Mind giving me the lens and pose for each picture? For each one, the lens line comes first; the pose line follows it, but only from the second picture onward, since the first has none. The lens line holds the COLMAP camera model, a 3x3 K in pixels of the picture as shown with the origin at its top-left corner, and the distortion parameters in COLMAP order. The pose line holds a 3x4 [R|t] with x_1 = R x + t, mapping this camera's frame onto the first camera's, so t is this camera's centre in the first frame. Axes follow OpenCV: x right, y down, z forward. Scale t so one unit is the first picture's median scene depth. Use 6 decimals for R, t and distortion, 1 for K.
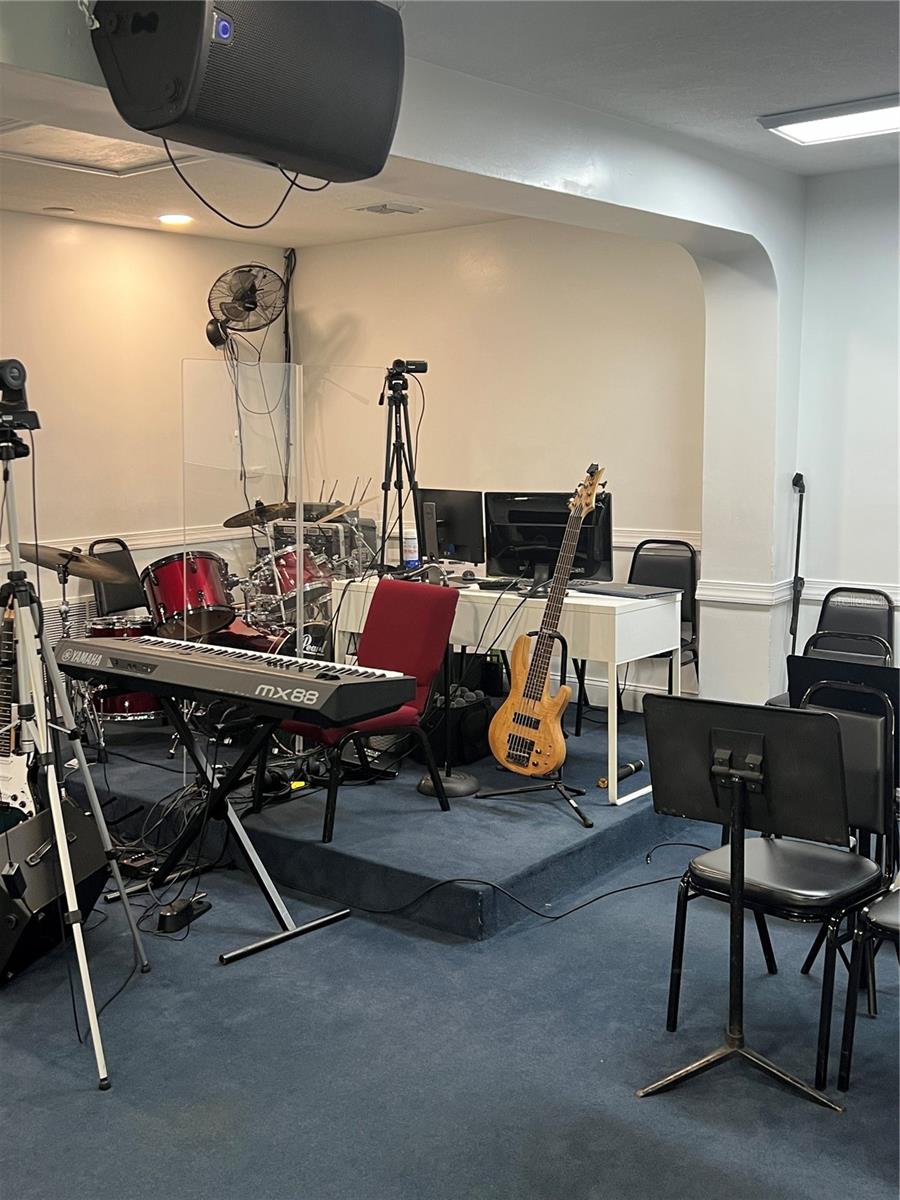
lens RADIAL K [[1271.6, 0, 450.0], [0, 1271.6, 600.0], [0, 0, 1]] dist [0.077207, -0.007180]
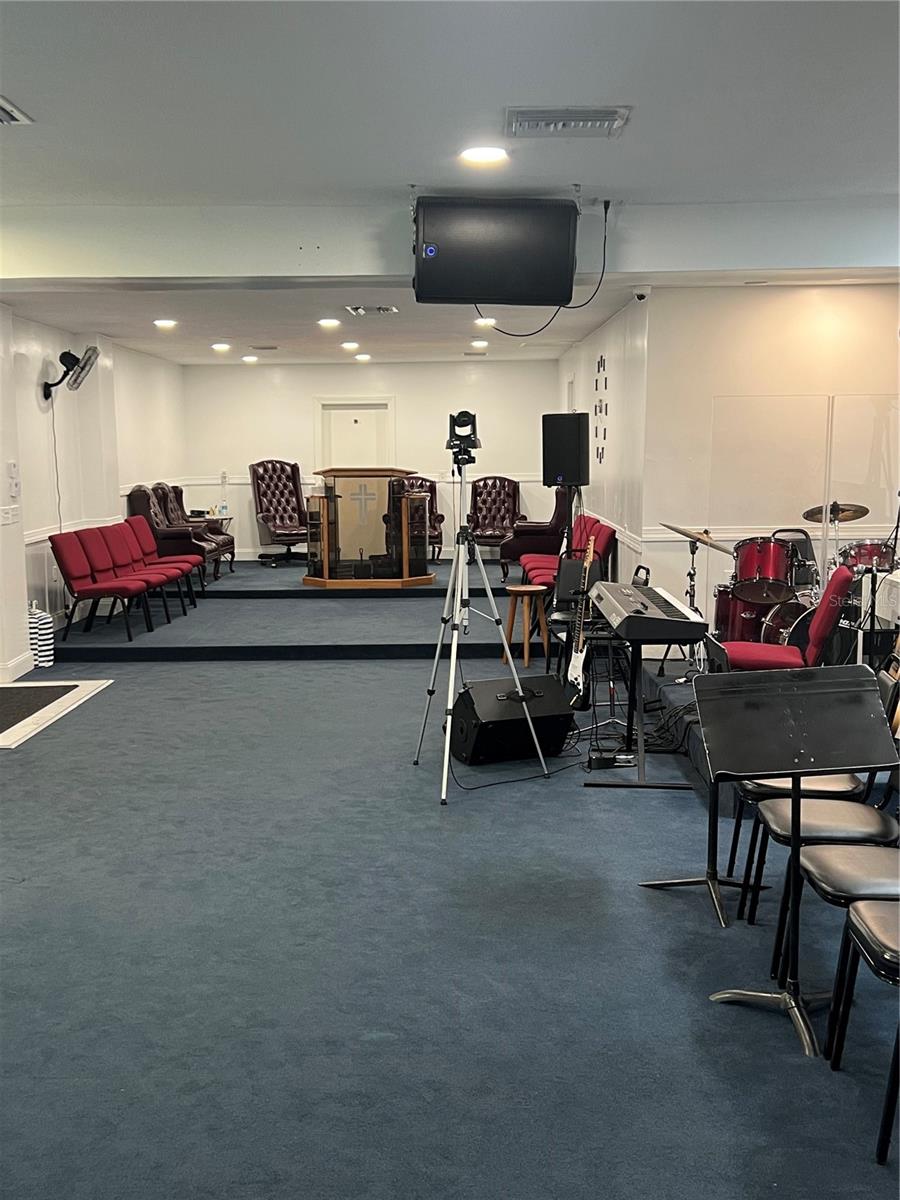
lens RADIAL K [[1271.6, 0, 450.0], [0, 1271.6, 600.0], [0, 0, 1]] dist [0.077207, -0.007180]
pose [[0.604230, 0.104282, -0.789956, 1.007611], [-0.108275, 0.992949, 0.048261, -0.002190], [0.789419, 0.056371, 0.611261, -0.112155]]
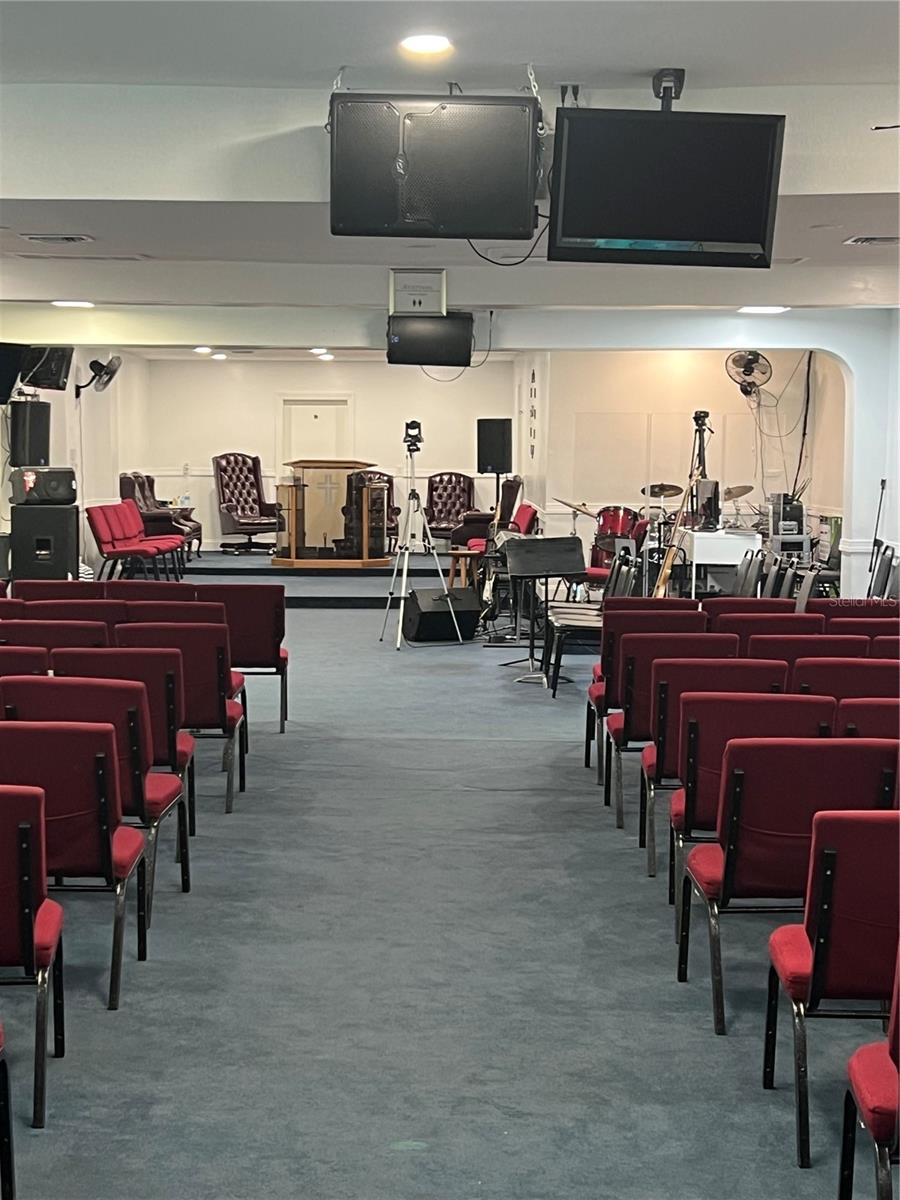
lens RADIAL K [[2004.6, 0, 450.0], [0, 2004.6, 600.0], [0, 0, 1]] dist [0.059666, 0.042267]
pose [[0.619054, 0.079993, -0.781264, 3.178510], [-0.124125, 0.992261, 0.003244, 0.196263], [0.775477, 0.094966, 0.624193, -1.728546]]
